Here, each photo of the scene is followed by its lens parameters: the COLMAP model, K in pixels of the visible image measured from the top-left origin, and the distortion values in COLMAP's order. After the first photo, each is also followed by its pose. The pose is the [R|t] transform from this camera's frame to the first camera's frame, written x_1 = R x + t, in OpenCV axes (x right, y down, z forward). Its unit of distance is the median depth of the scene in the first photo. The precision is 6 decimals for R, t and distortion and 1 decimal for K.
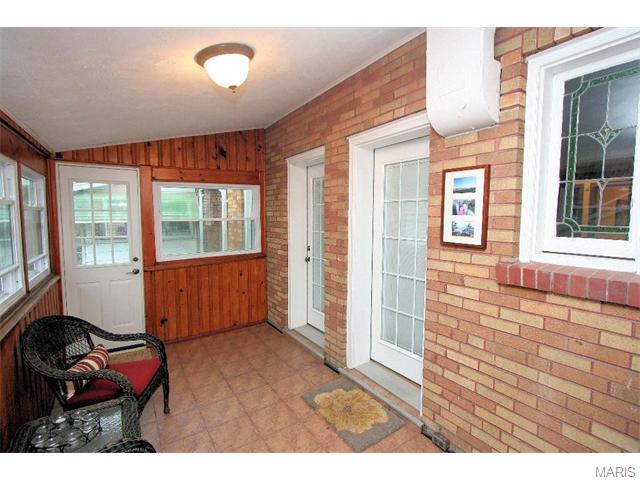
lens RADIAL K [[318.2, 0, 322.5], [0, 318.2, 240.2], [0, 0, 1]] dist [-0.002038, 0.000571]
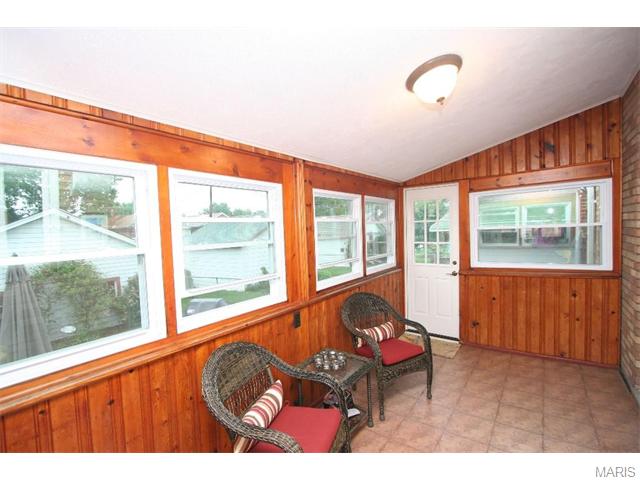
lens RADIAL K [[301.7, 0, 320.5], [0, 301.7, 240.6], [0, 0, 1]] dist [-0.001030, -0.000662]
pose [[0.337444, 0.025255, -0.941007, 0.261711], [-0.040028, 0.999121, 0.012461, -0.013689], [0.940494, 0.033462, 0.338158, 0.169091]]
